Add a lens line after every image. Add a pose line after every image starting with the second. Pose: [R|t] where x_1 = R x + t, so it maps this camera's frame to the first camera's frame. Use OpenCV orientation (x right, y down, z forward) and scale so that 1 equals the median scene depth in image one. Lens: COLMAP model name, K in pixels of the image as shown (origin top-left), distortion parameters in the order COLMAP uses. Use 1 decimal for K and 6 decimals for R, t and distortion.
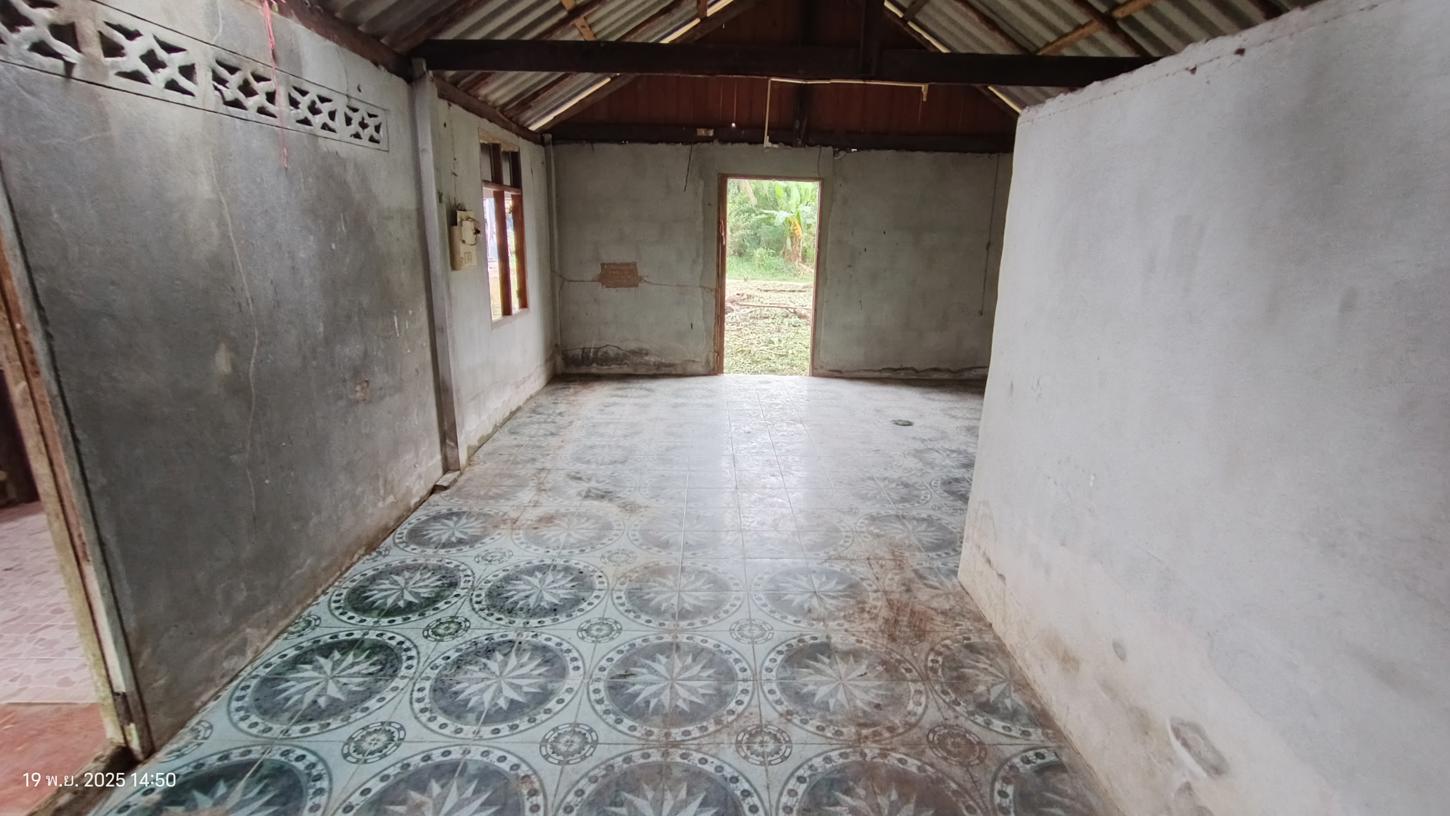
lens RADIAL K [[664.2, 0, 713.4], [0, 664.2, 415.1], [0, 0, 1]] dist [-0.029443, 0.014326]
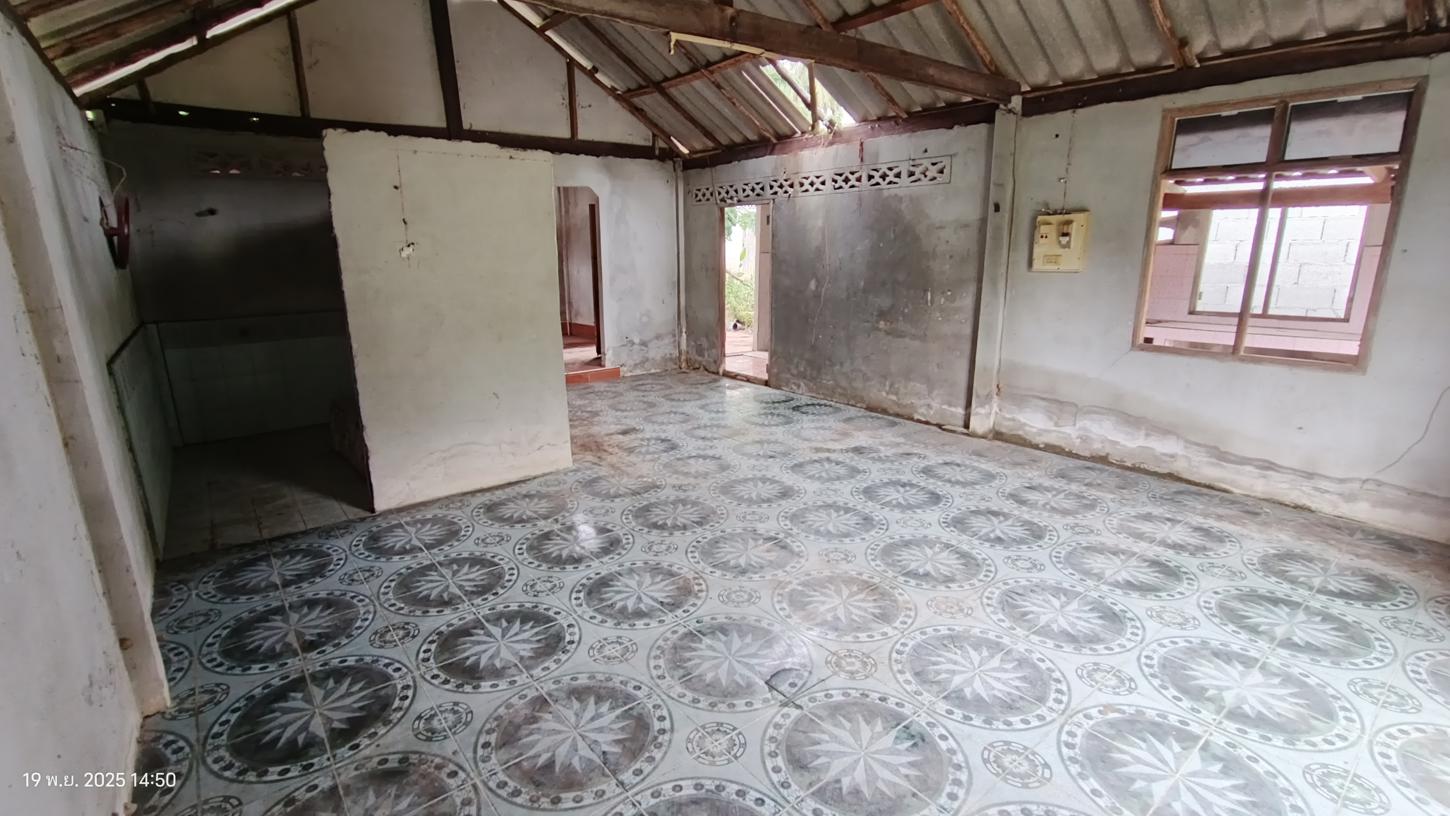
lens RADIAL K [[664.2, 0, 715.7], [0, 664.2, 413.6], [0, 0, 1]] dist [-0.029443, 0.014326]
pose [[-0.788987, 0.138430, -0.598612, 0.723605], [-0.170771, 0.886491, 0.430083, -0.398826], [0.590201, 0.441556, -0.675789, 1.569018]]
